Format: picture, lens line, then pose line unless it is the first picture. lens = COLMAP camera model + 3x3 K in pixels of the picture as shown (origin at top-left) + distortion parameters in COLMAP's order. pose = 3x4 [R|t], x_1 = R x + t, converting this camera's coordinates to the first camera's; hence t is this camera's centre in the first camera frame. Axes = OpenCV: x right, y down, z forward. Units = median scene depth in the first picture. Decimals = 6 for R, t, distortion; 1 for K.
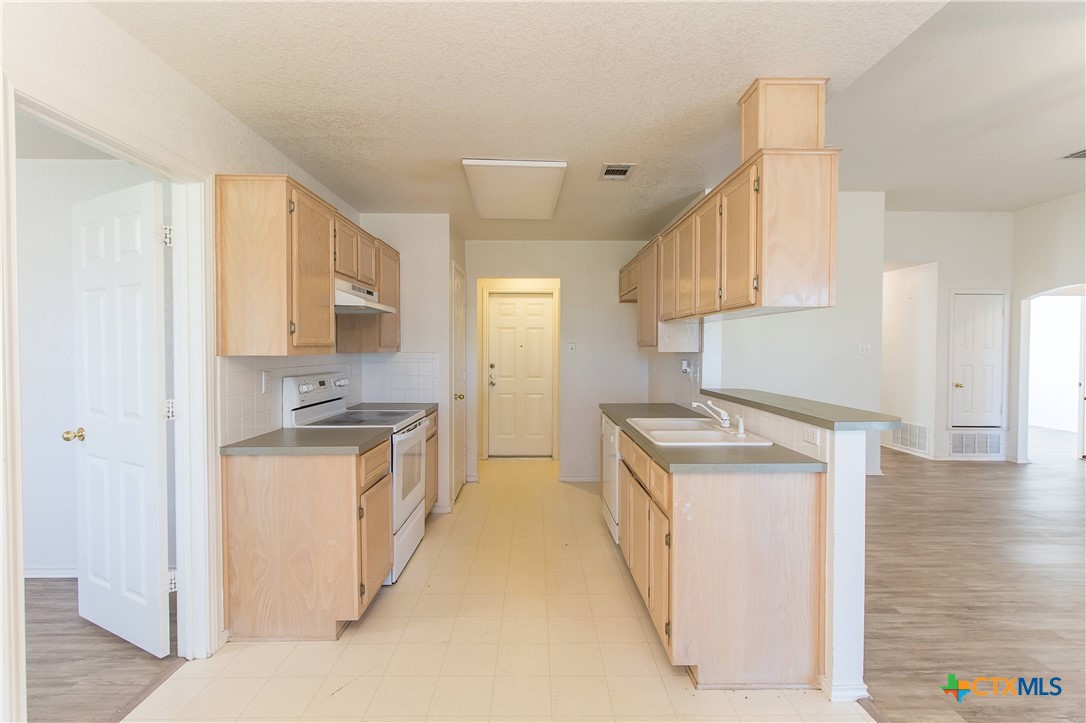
lens RADIAL K [[503.9, 0, 546.8], [0, 503.9, 355.8], [0, 0, 1]] dist [0.003542, -0.000185]
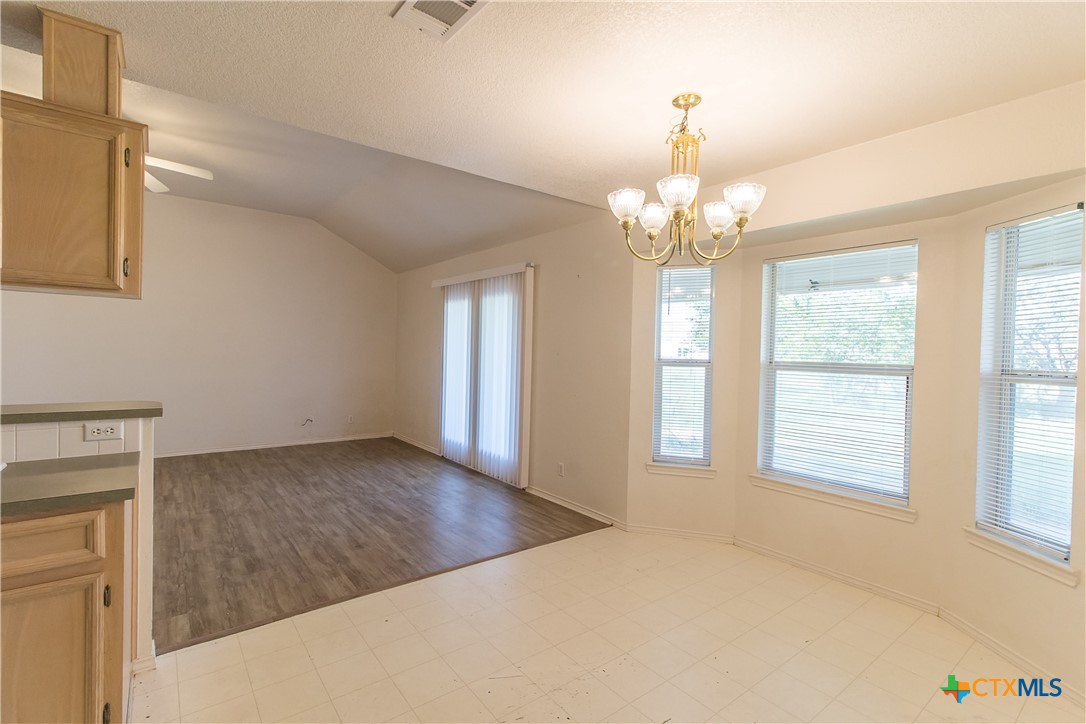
lens RADIAL K [[503.9, 0, 546.8], [0, 503.9, 356.3], [0, 0, 1]] dist [0.003542, -0.000185]
pose [[-0.593188, -0.025583, 0.804658, -0.401132], [-0.010555, 0.999656, 0.024001, -0.007928], [-0.804995, 0.005744, -0.593254, 0.495194]]
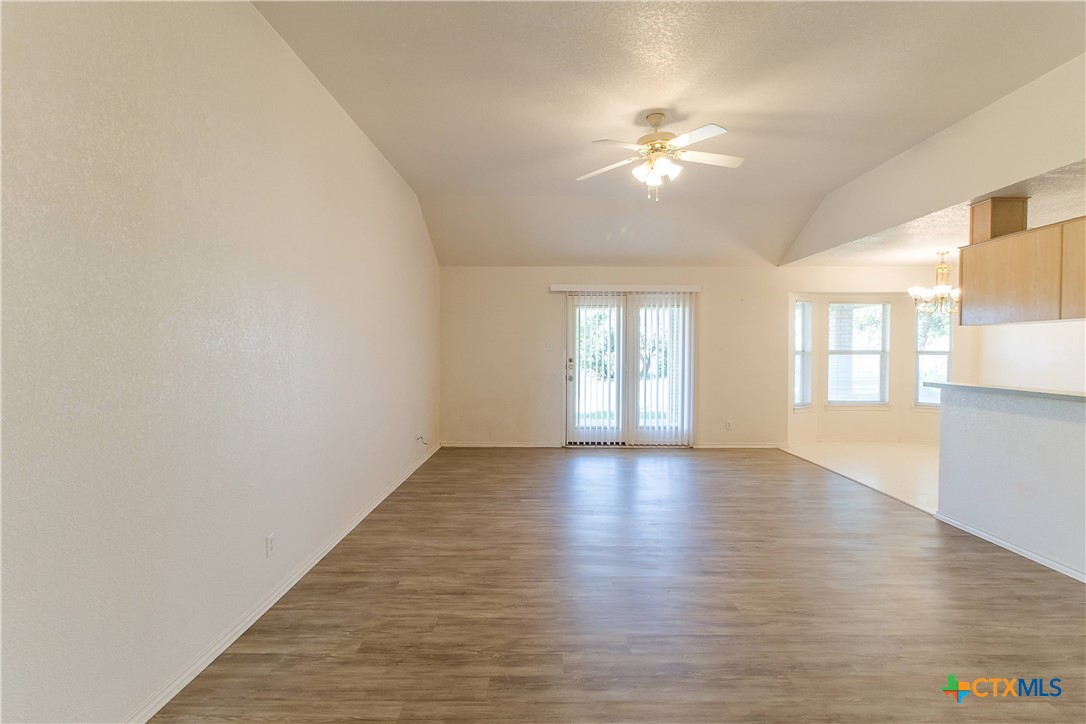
lens RADIAL K [[503.9, 0, 546.8], [0, 503.9, 356.3], [0, 0, 1]] dist [0.003542, -0.000185]
pose [[-0.999769, -0.003385, 0.021218, 1.104516], [-0.002742, 0.999538, 0.030264, -0.014580], [-0.021311, 0.030199, -0.999317, 1.561226]]
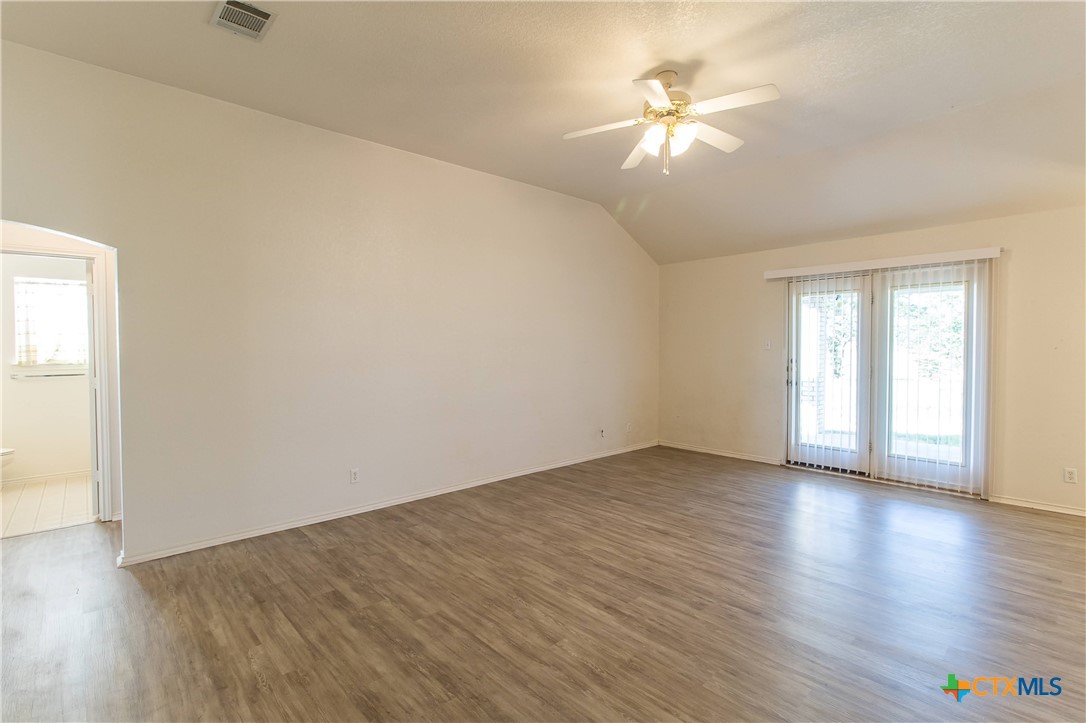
lens RADIAL K [[510.3, 0, 547.1], [0, 510.3, 357.2], [0, 0, 1]] dist [0.002126, 0.000307]
pose [[-0.665096, -0.015714, 0.746592, 0.432907], [0.012942, 0.999386, 0.032563, -0.015761], [-0.746645, 0.031320, -0.664484, 1.295130]]
